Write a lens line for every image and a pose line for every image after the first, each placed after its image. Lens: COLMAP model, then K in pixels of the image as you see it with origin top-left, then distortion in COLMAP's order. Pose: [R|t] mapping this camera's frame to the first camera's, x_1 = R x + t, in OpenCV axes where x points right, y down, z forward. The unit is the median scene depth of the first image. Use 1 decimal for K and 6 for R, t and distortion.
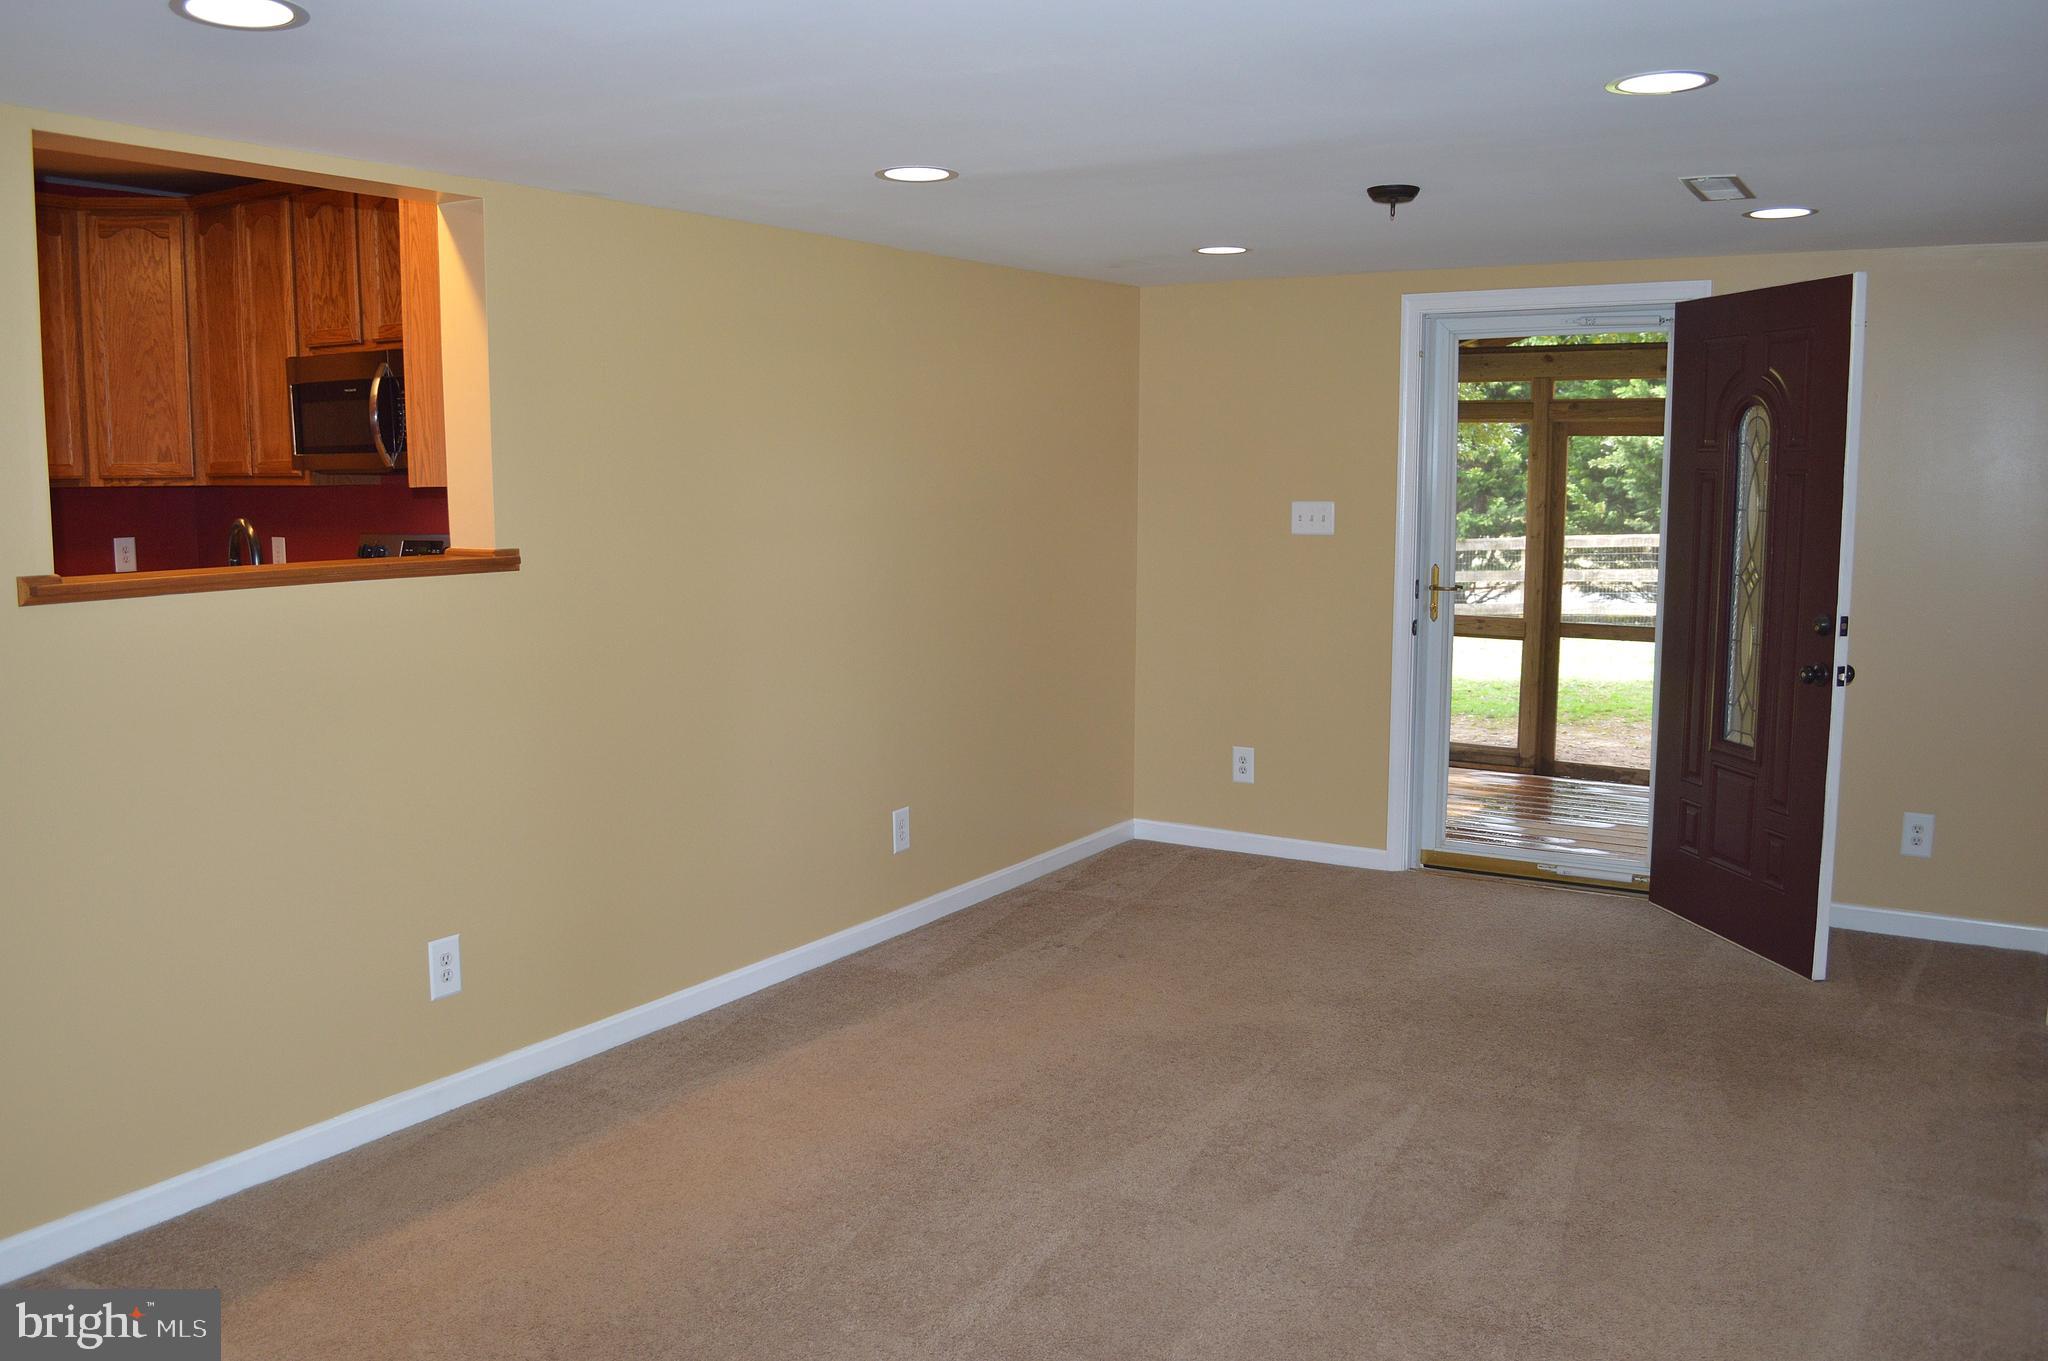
lens RADIAL K [[1641.8, 0, 1004.0], [0, 1641.8, 685.1], [0, 0, 1]] dist [-0.077555, 0.005878]
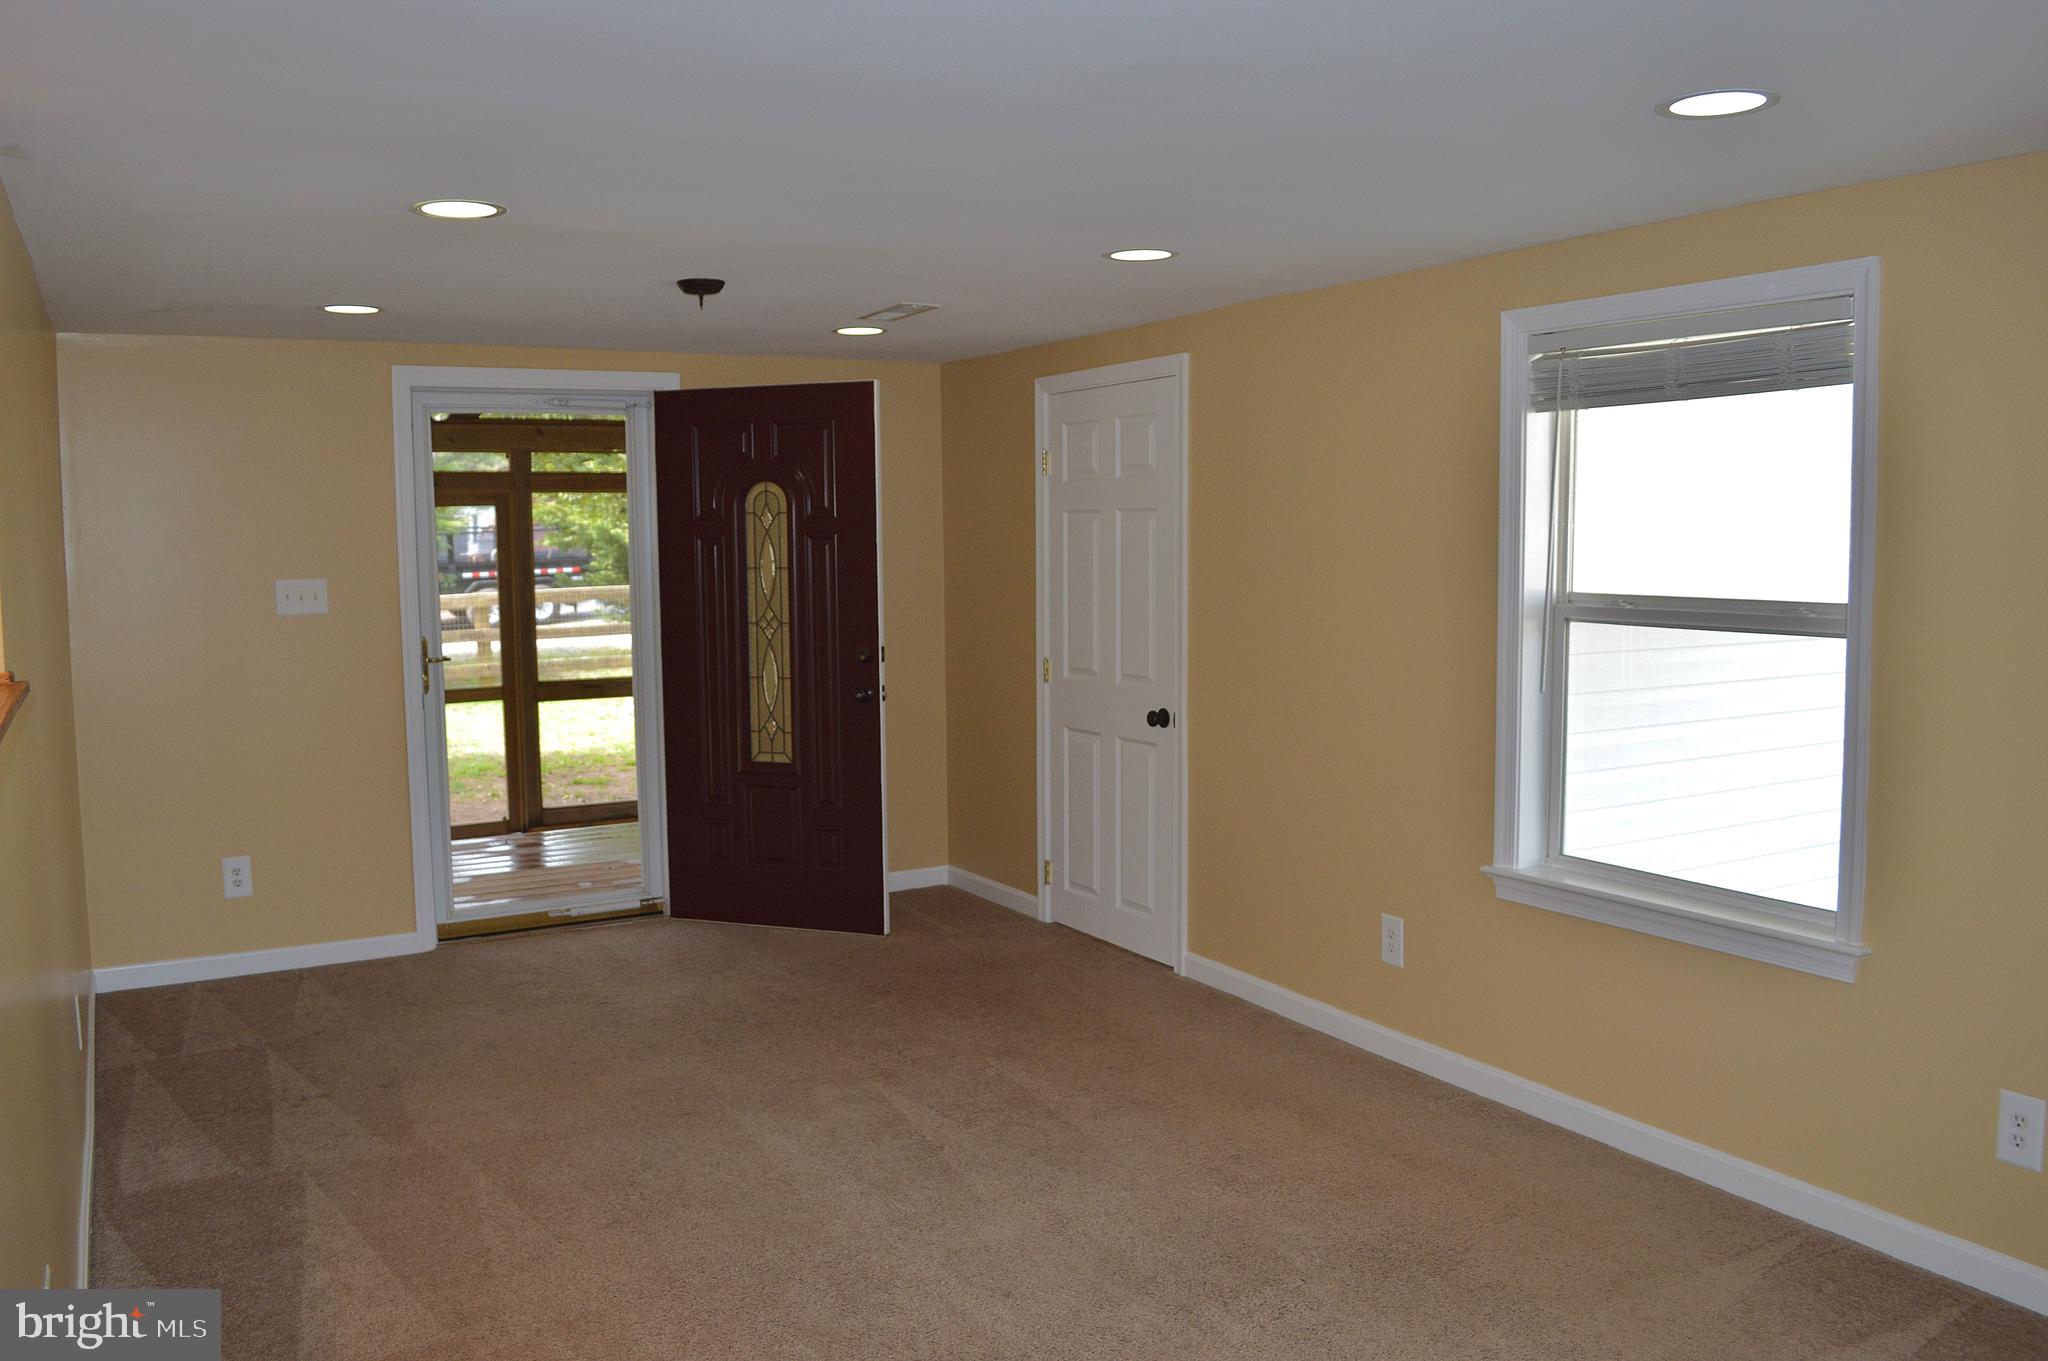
lens RADIAL K [[1641.8, 0, 1004.0], [0, 1641.8, 685.1], [0, 0, 1]] dist [-0.077555, 0.005878]
pose [[0.476954, -0.088269, 0.874485, -0.476247], [0.127477, 0.991371, 0.030540, -0.032811], [-0.869635, 0.096911, 0.484091, 0.234846]]
